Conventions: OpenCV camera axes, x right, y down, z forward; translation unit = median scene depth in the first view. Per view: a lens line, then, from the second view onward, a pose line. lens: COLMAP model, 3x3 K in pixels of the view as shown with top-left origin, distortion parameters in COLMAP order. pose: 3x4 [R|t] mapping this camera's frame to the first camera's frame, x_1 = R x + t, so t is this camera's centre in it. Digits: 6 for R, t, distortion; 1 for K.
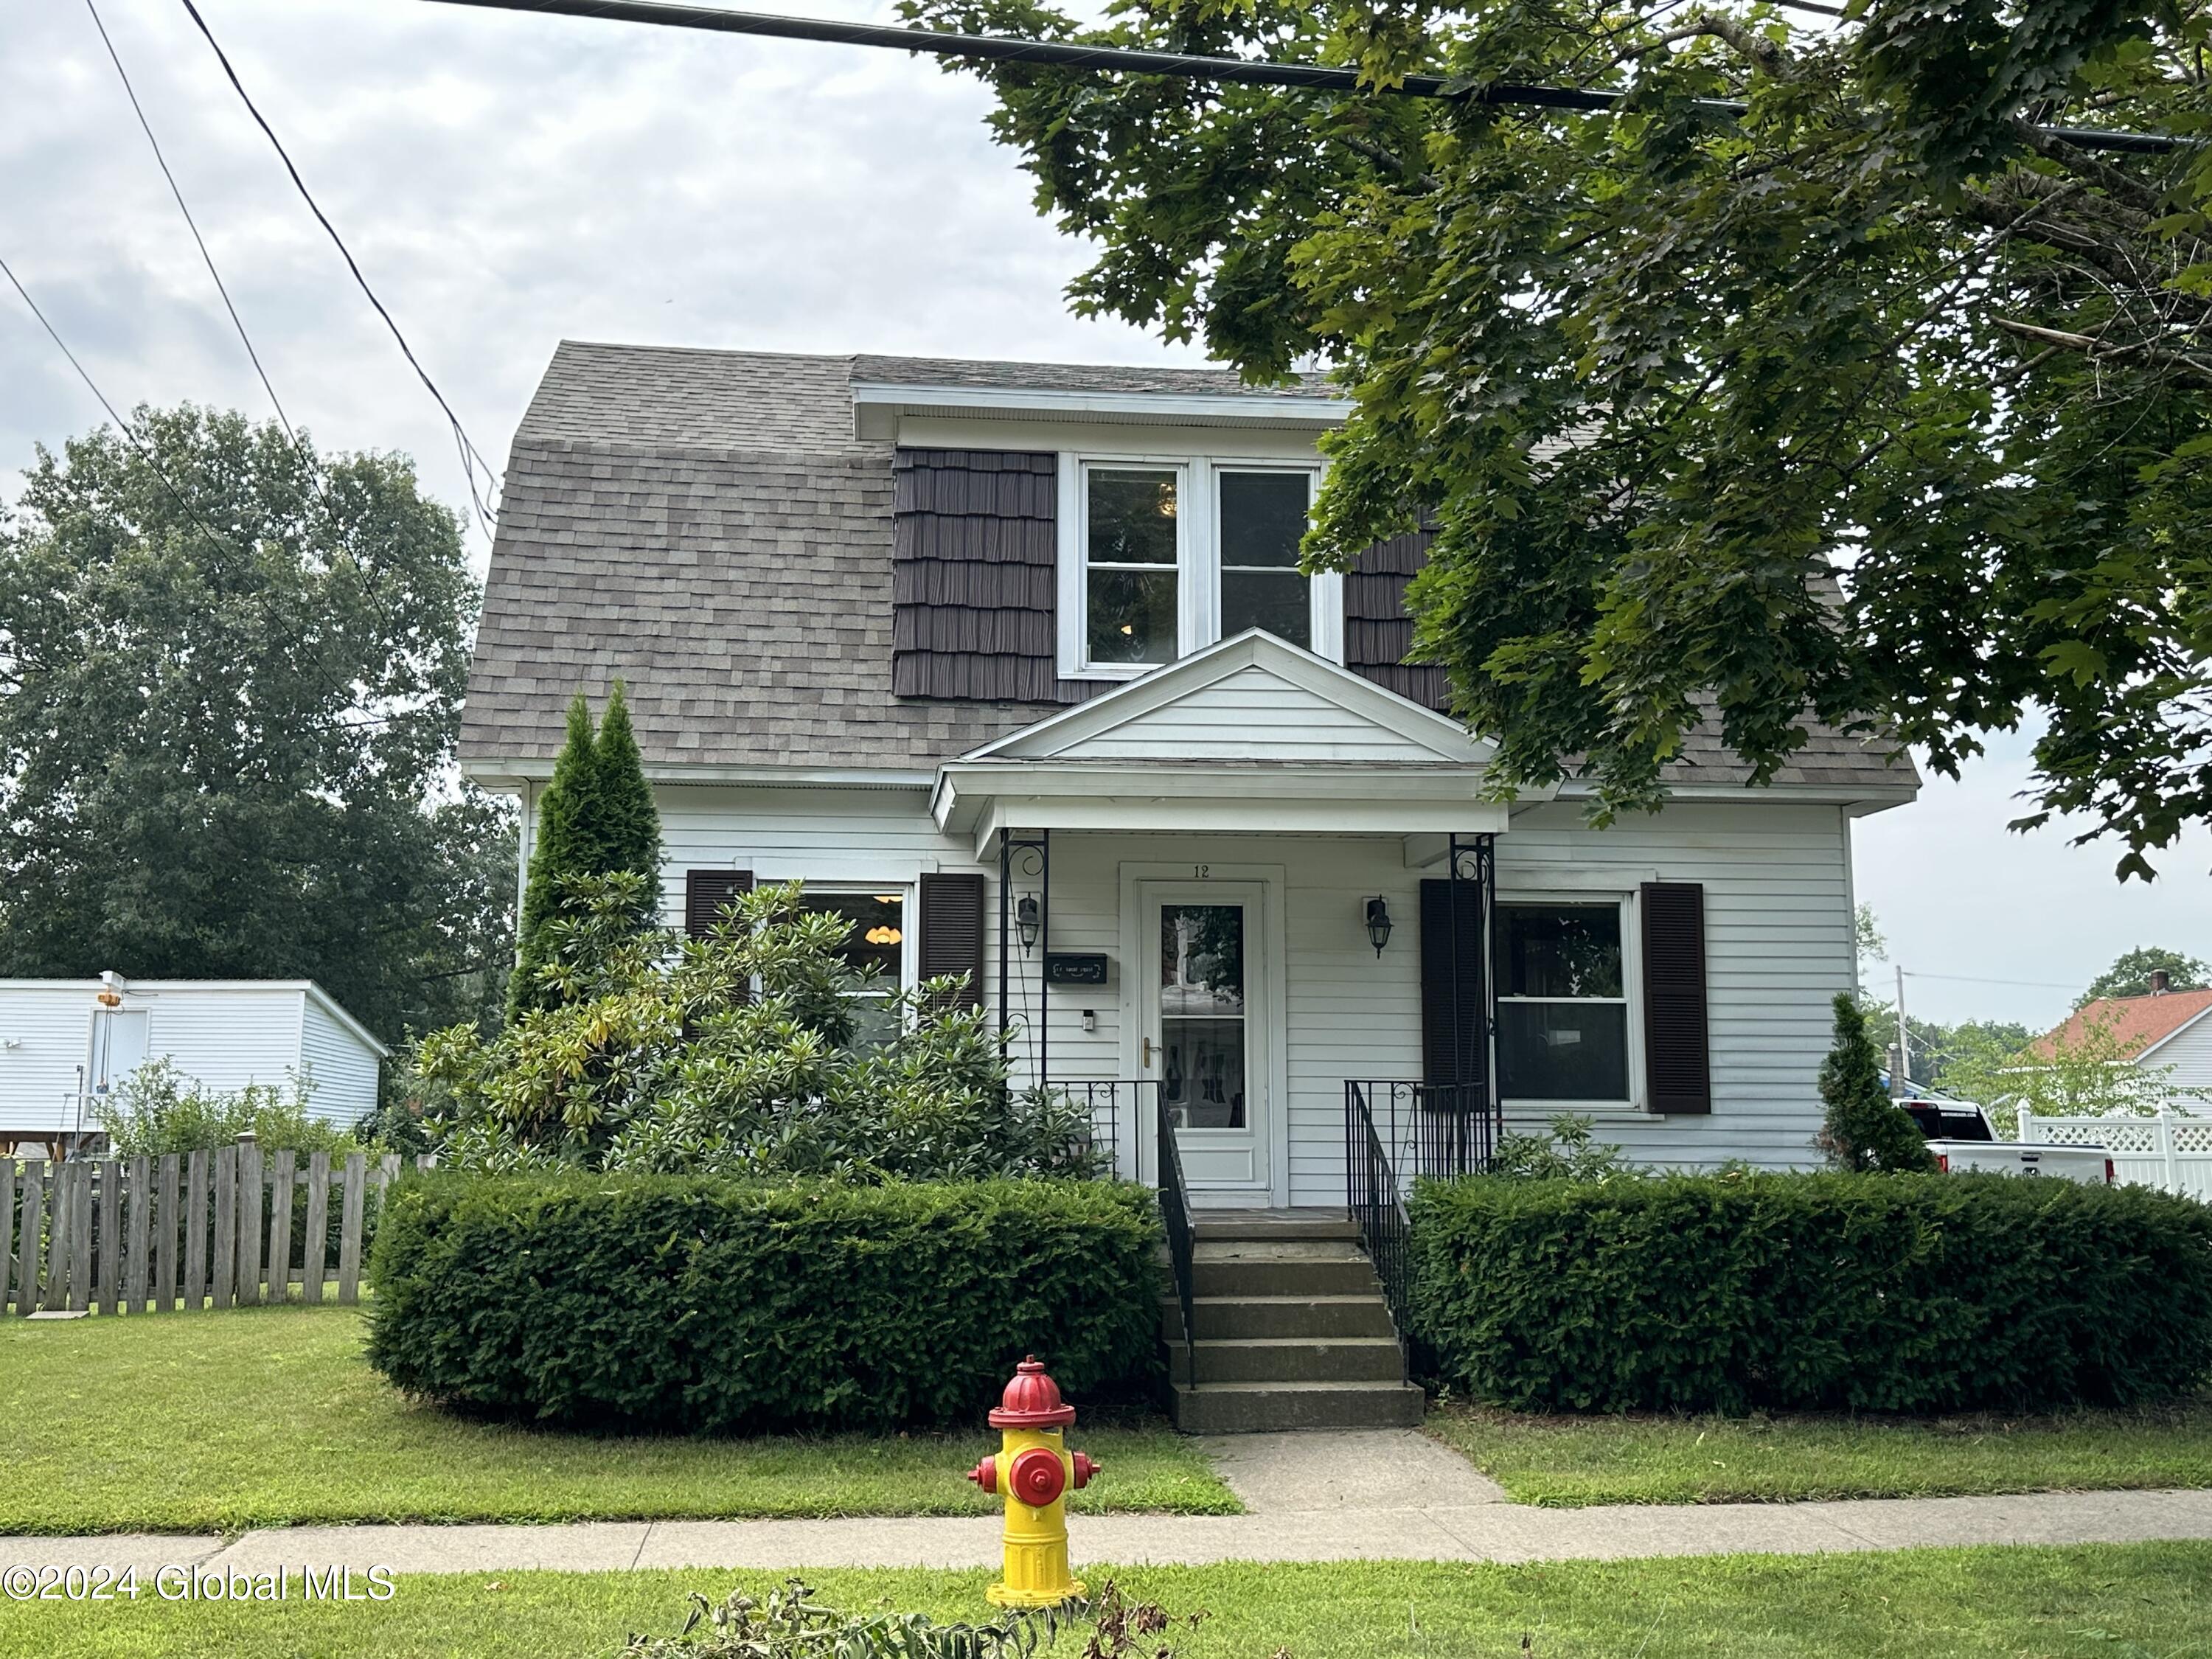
lens RADIAL K [[2246.3, 0, 1106.0], [0, 2246.3, 829.5], [0, 0, 1]] dist [0.209193, -0.500910]
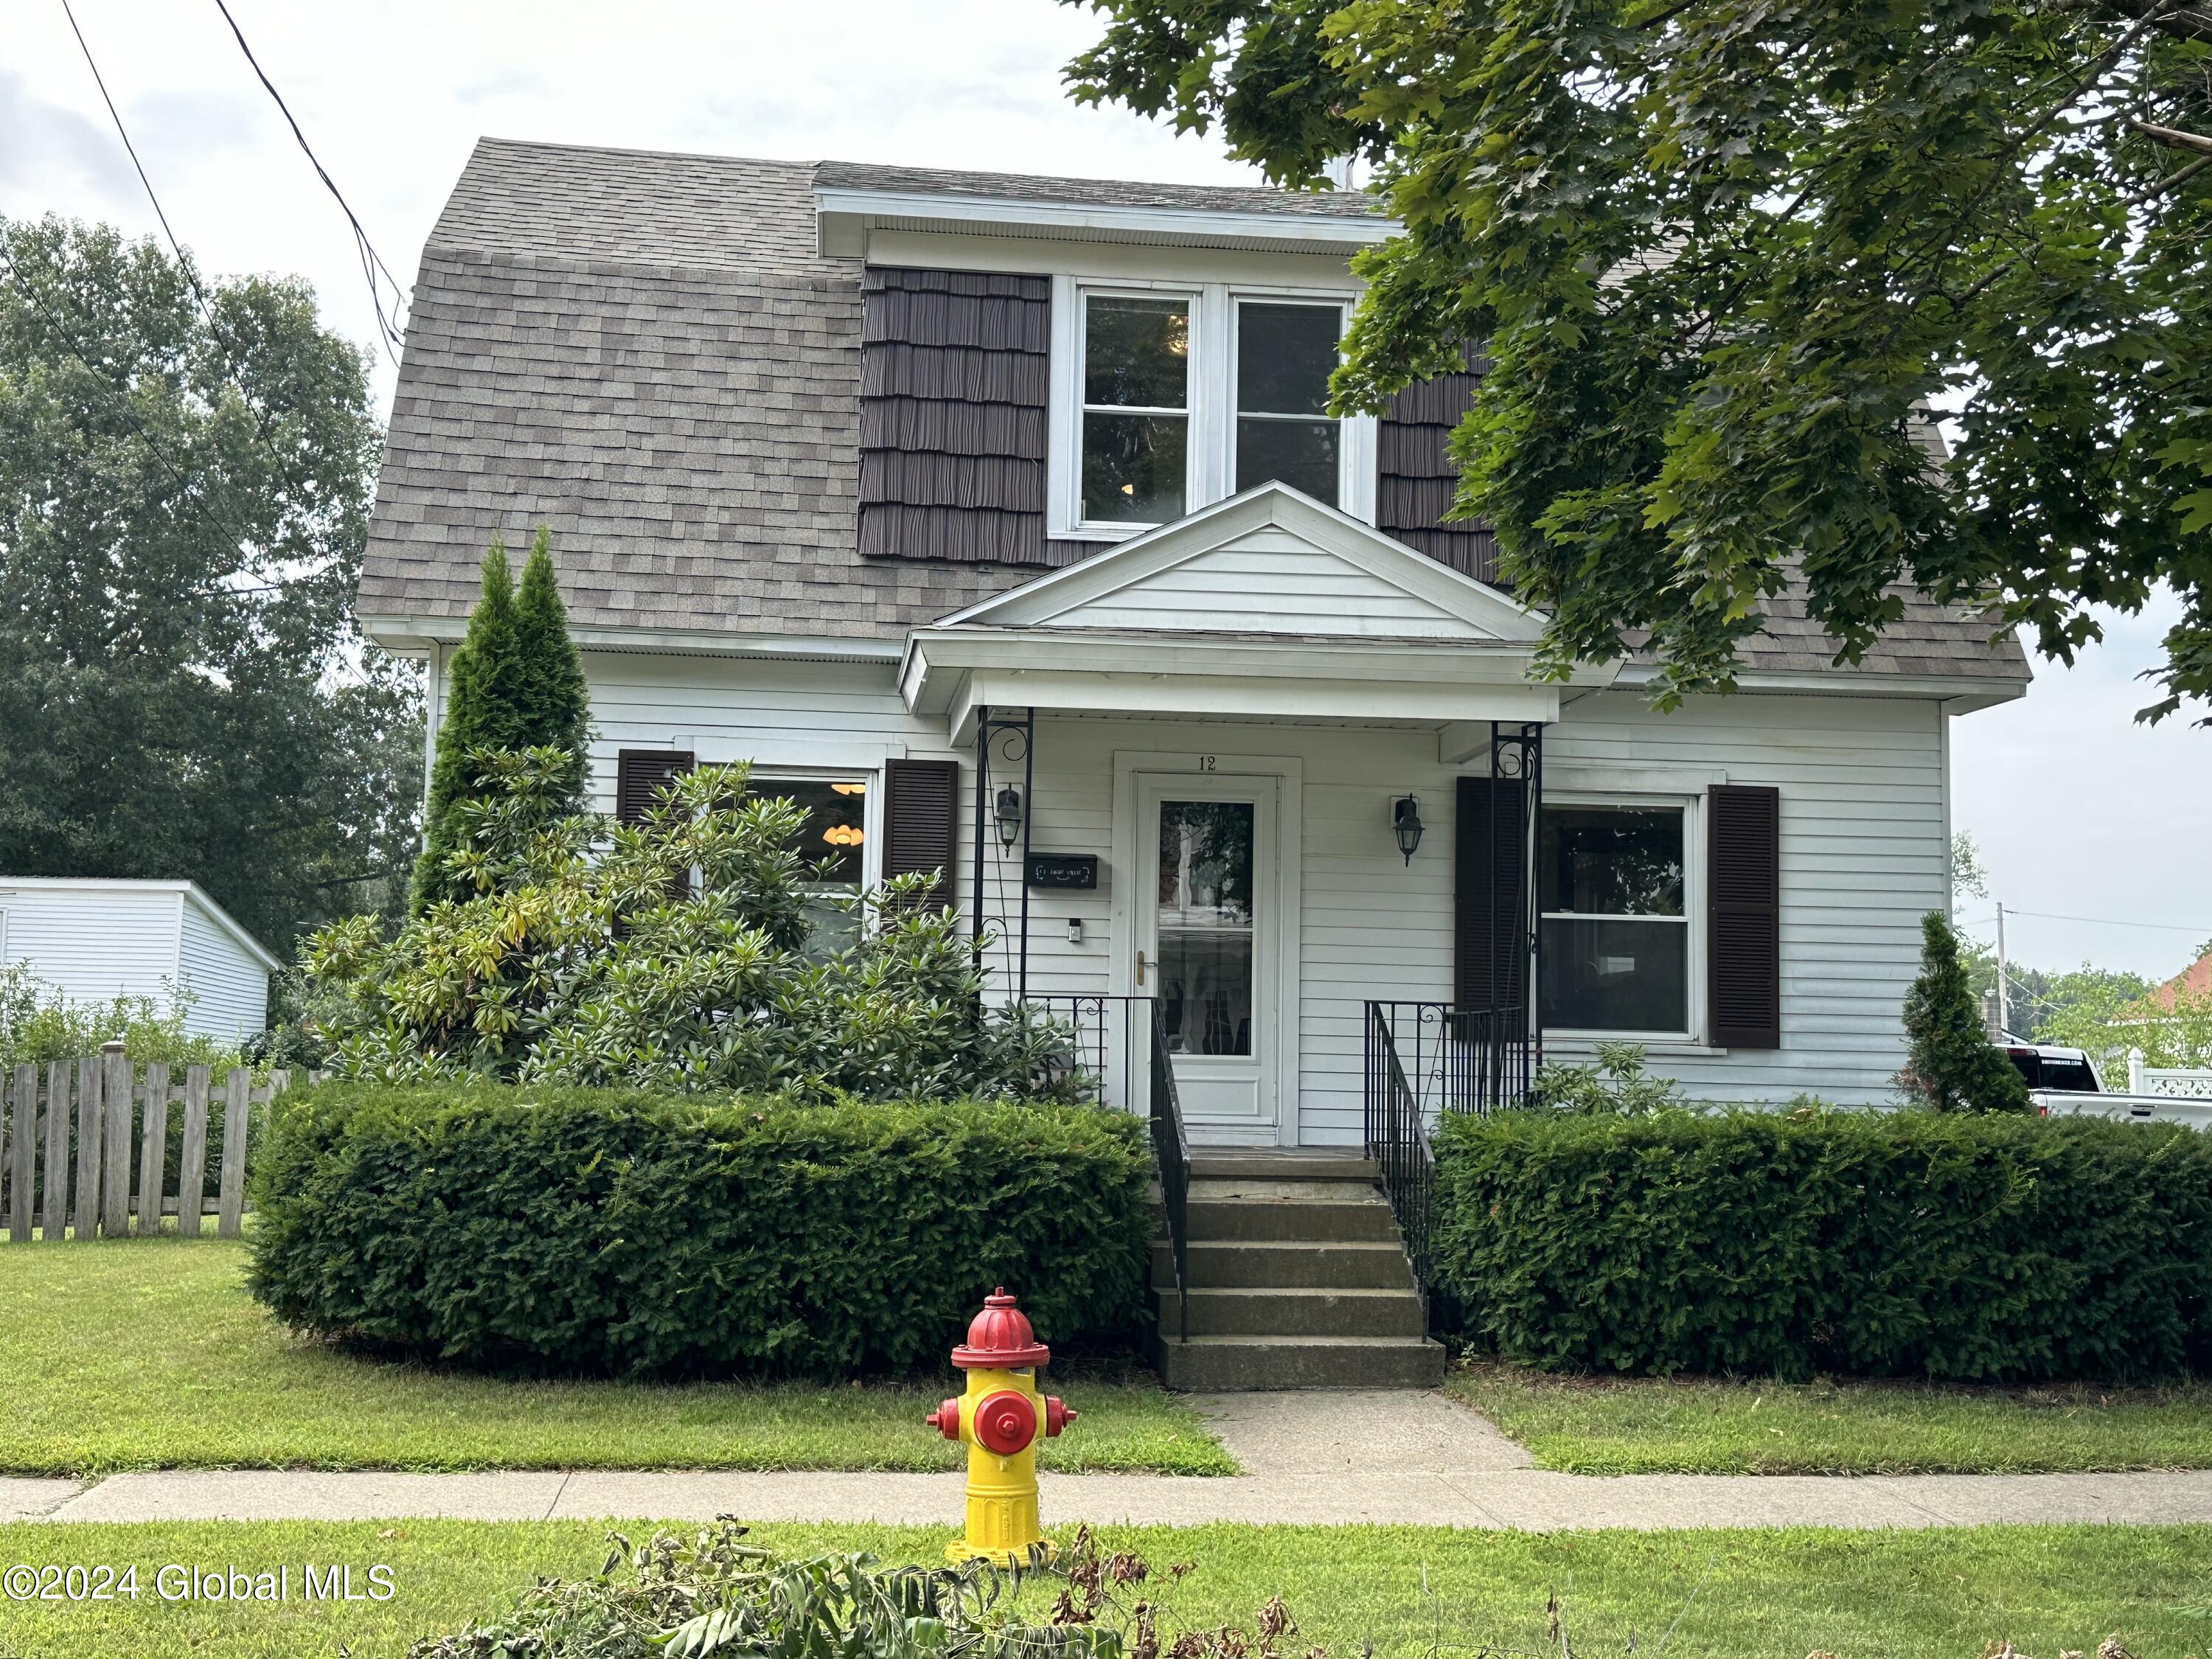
lens RADIAL K [[2564.0, 0, 1106.0], [0, 2564.0, 829.5], [0, 0, 1]] dist [0.205144, -0.487211]
pose [[0.999805, 0.019583, 0.002555, 0.001184], [-0.019665, 0.999116, 0.037146, 0.009387], [-0.001825, -0.037189, 0.999307, 0.001500]]
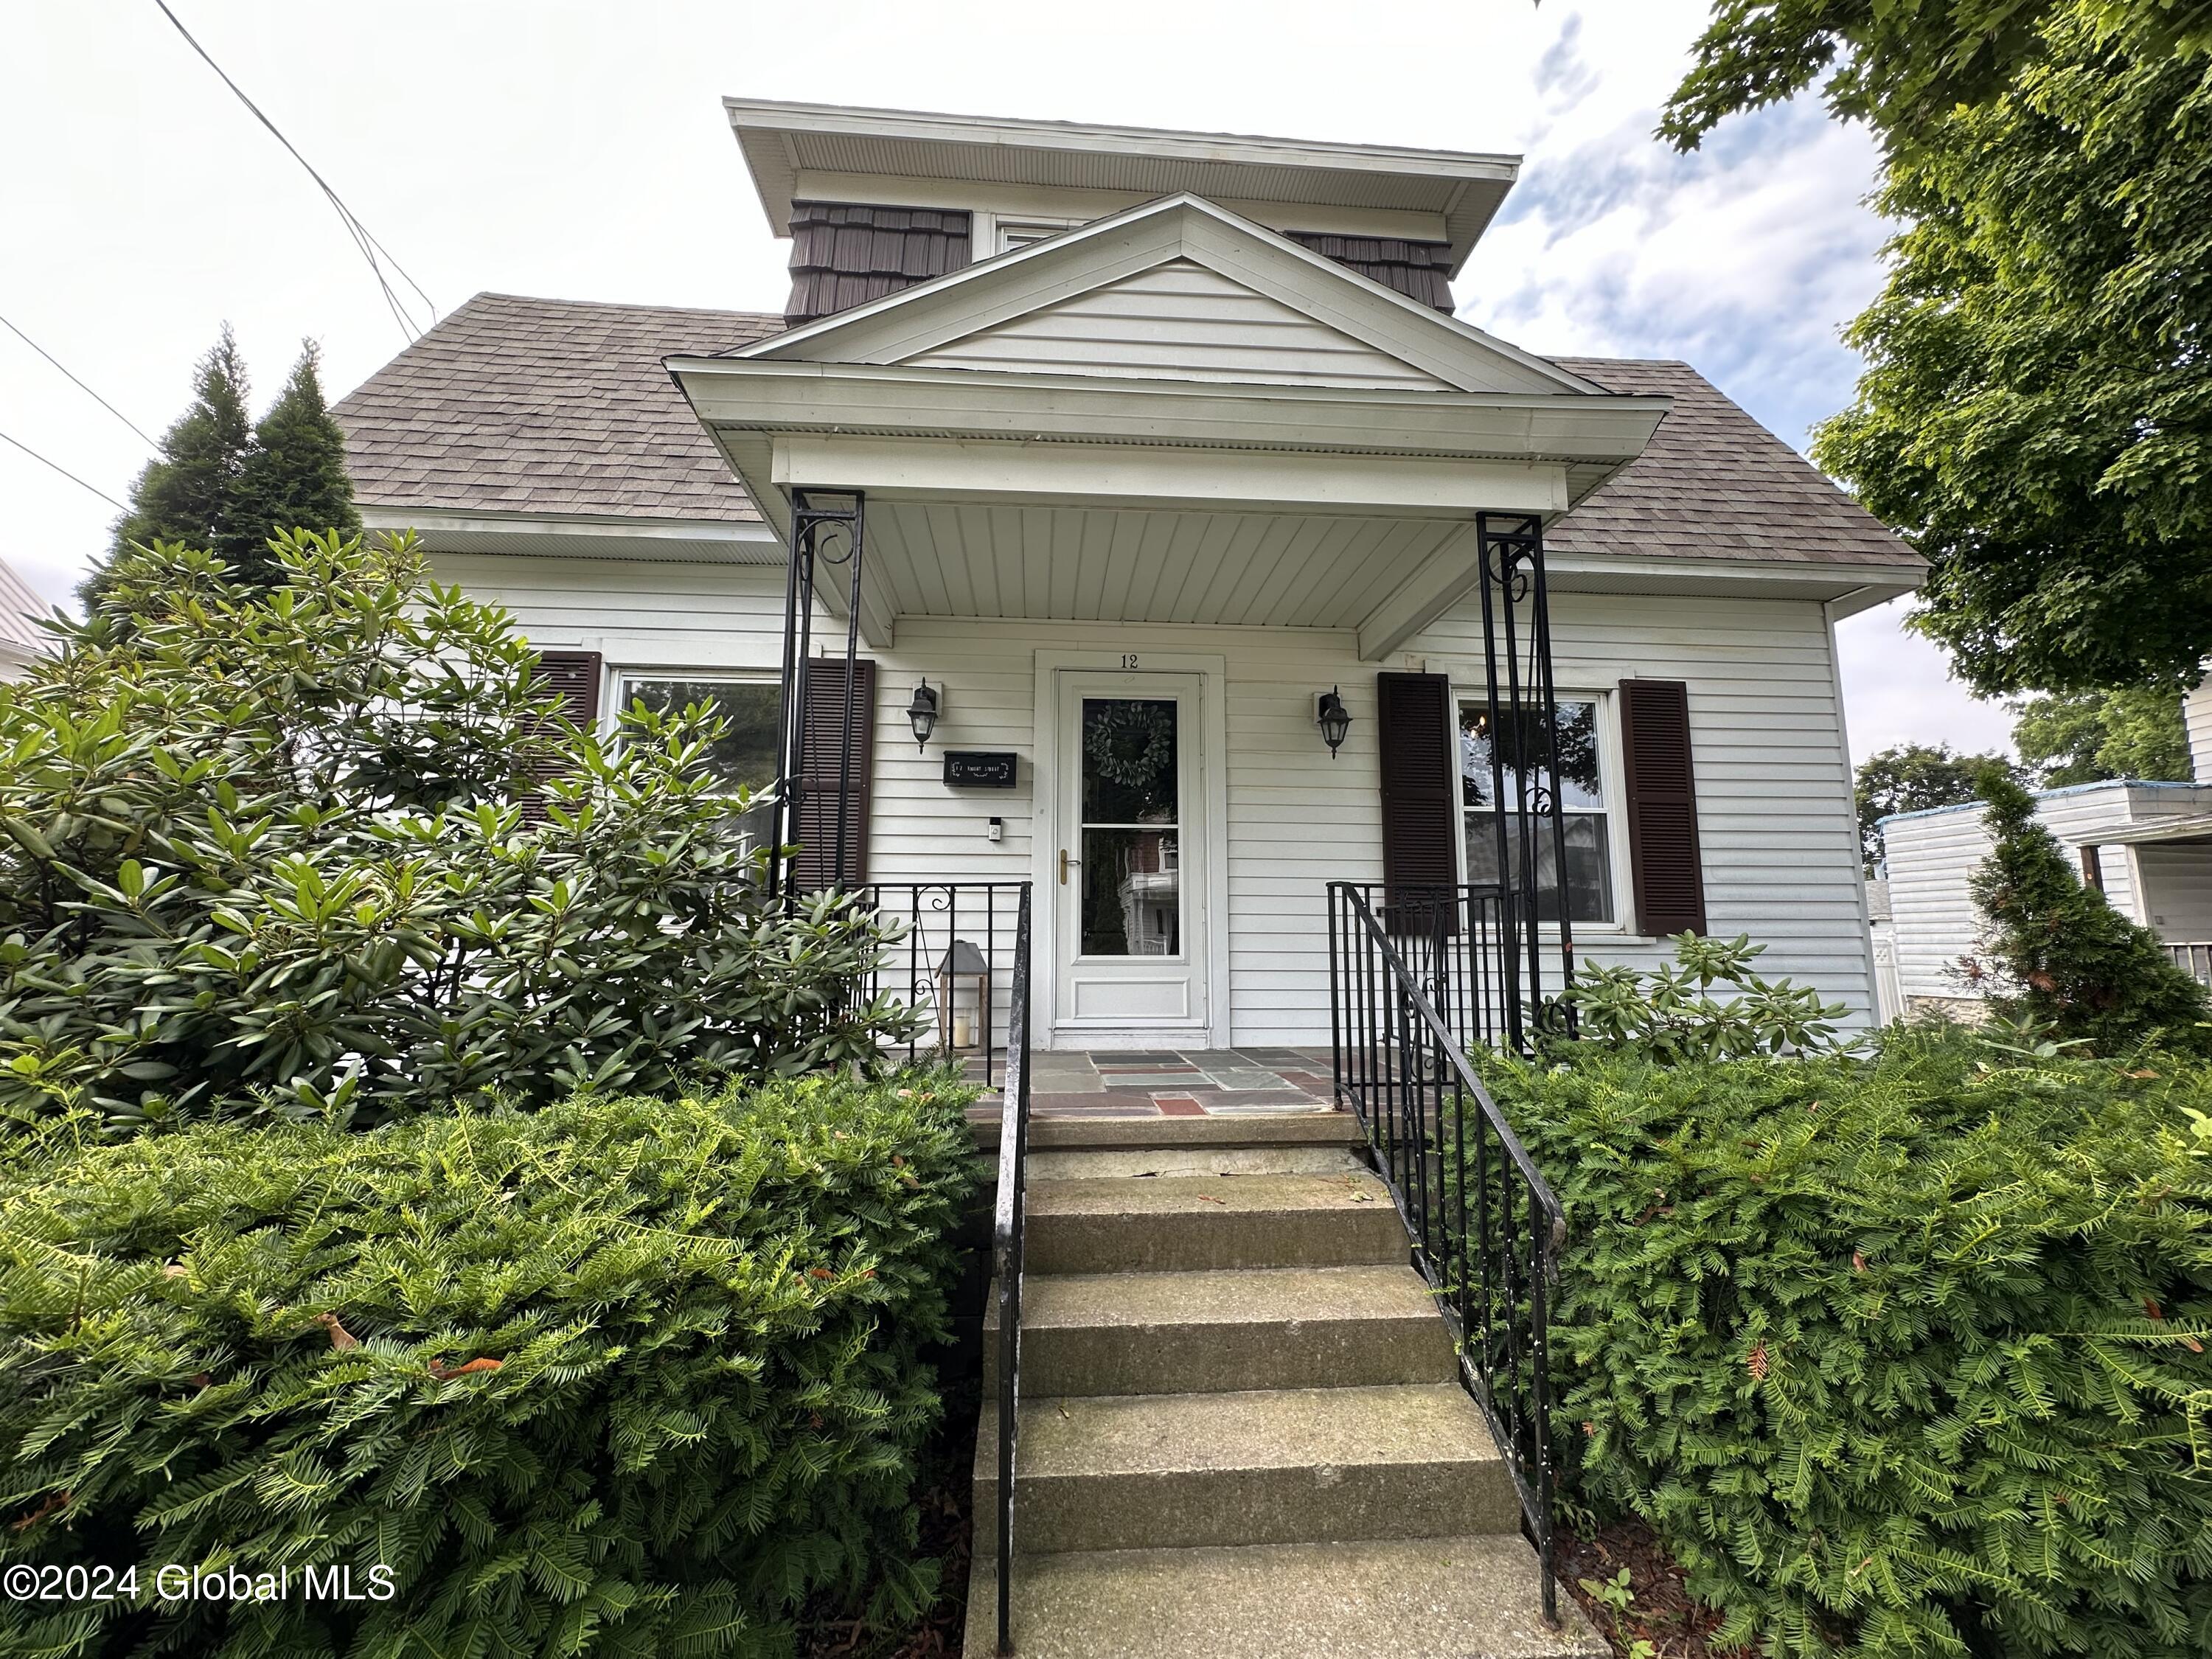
lens RADIAL K [[900.3, 0, 1106.0], [0, 900.3, 829.5], [0, 0, 1]] dist [-0.001015, -0.000019]
pose [[0.999344, -0.001324, -0.036181, 0.053486], [0.001426, 0.999995, 0.002809, 0.096495], [0.036177, -0.002858, 0.999341, 0.755727]]
